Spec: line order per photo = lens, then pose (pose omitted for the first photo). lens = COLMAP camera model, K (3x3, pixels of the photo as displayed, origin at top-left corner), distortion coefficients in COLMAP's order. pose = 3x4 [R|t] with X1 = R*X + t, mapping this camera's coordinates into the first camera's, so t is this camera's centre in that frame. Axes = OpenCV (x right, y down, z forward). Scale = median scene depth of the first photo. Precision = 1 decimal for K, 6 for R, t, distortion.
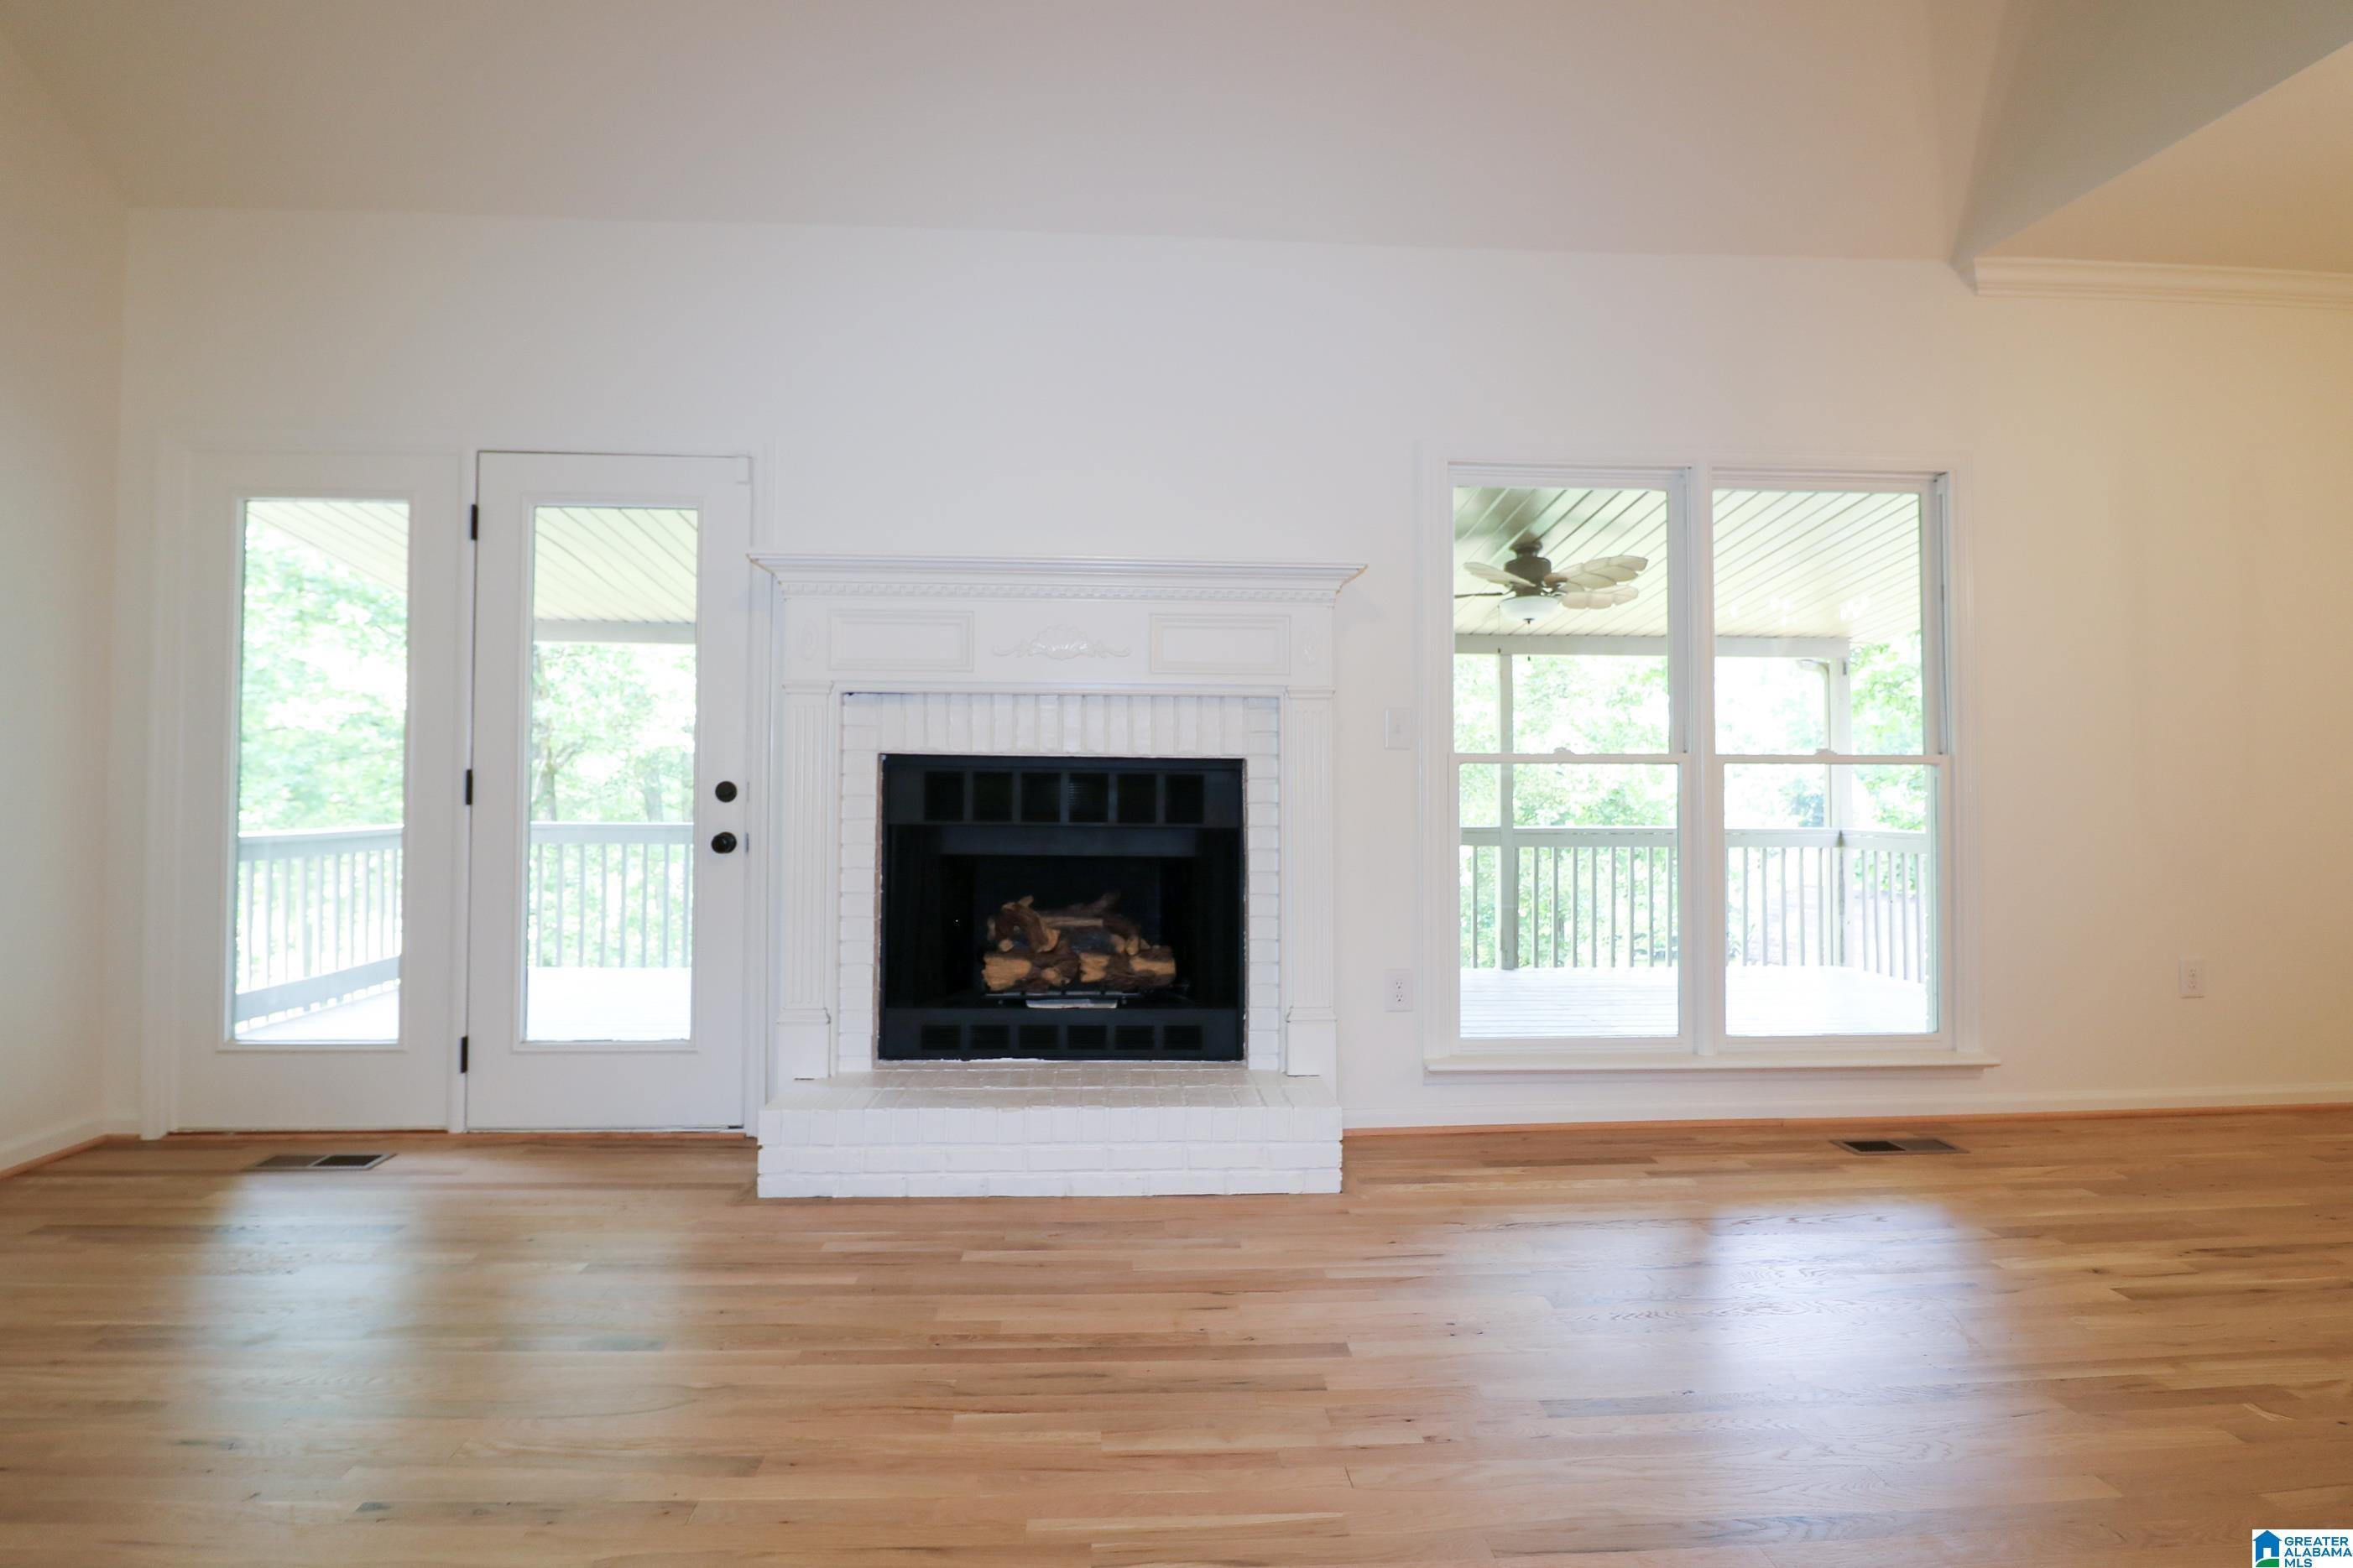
lens RADIAL K [[1136.6, 0, 1158.4], [0, 1136.6, 758.3], [0, 0, 1]] dist [0.004373, -0.016713]
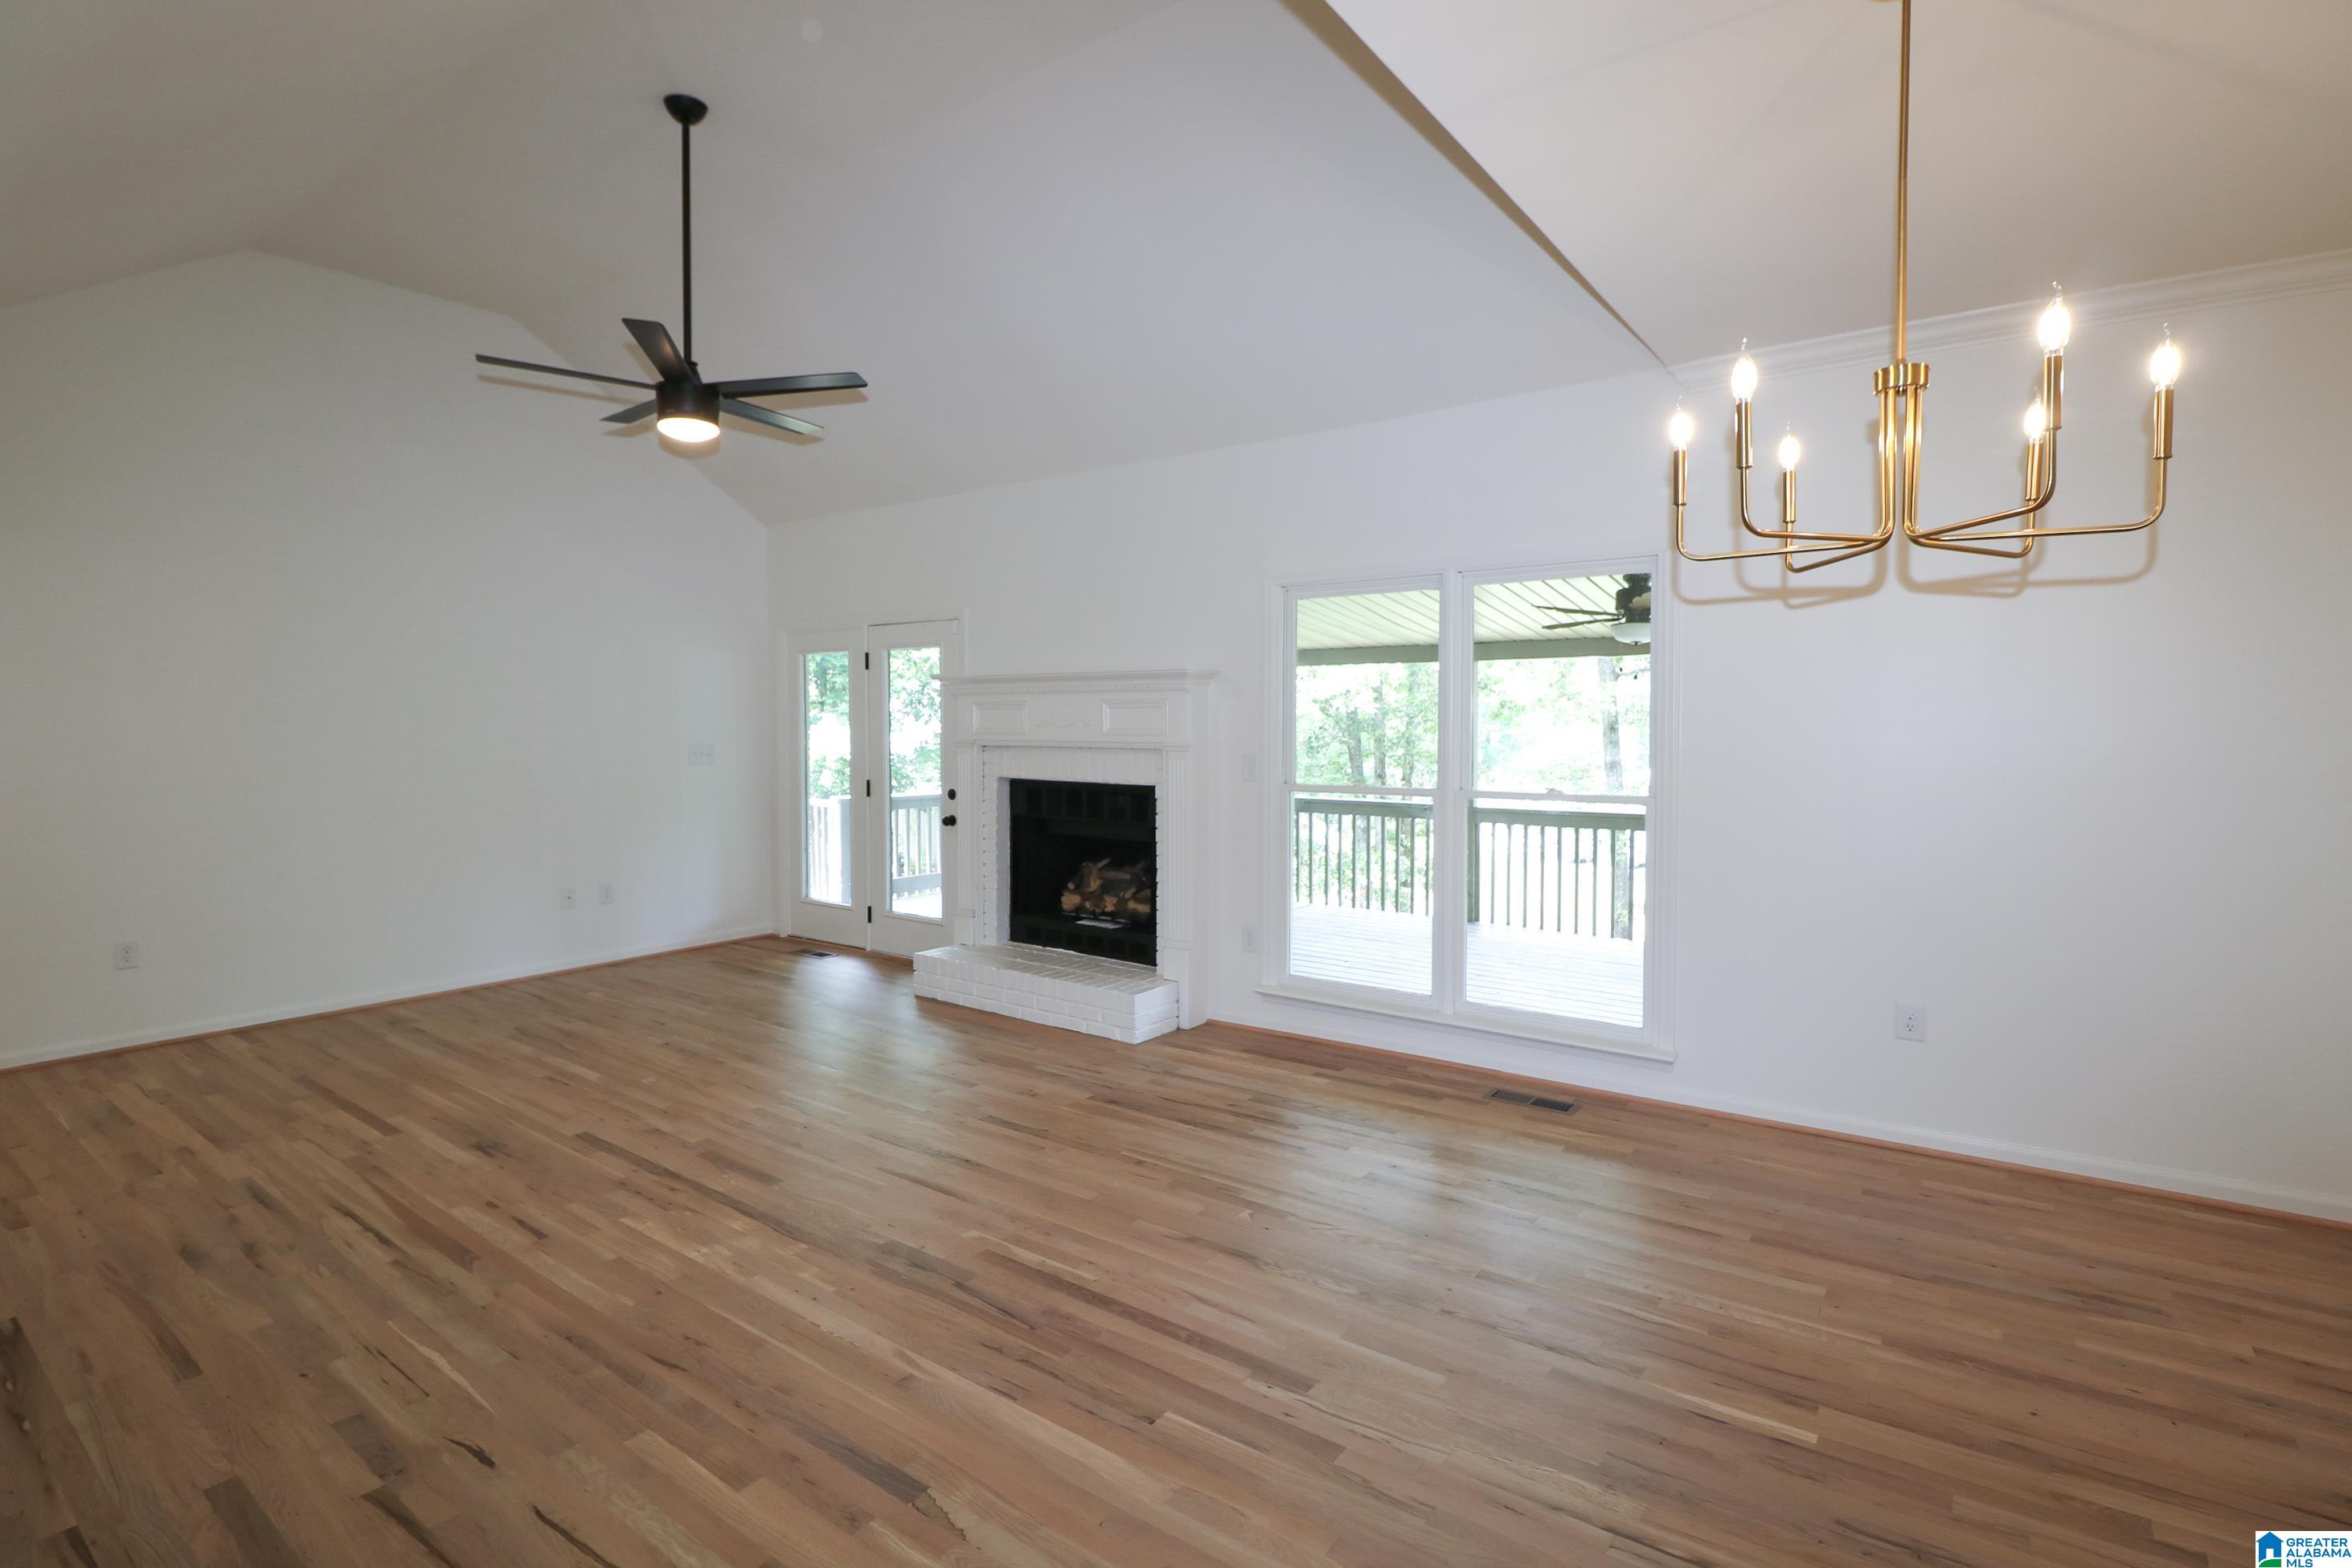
lens RADIAL K [[1096.3, 0, 1171.0], [0, 1096.3, 763.9], [0, 0, 1]] dist [-0.001171, -0.008843]
pose [[0.767627, 0.015083, -0.640719, 1.097618], [0.022905, 0.998439, 0.050945, -0.108491], [0.640487, -0.053782, 0.766083, -0.186337]]
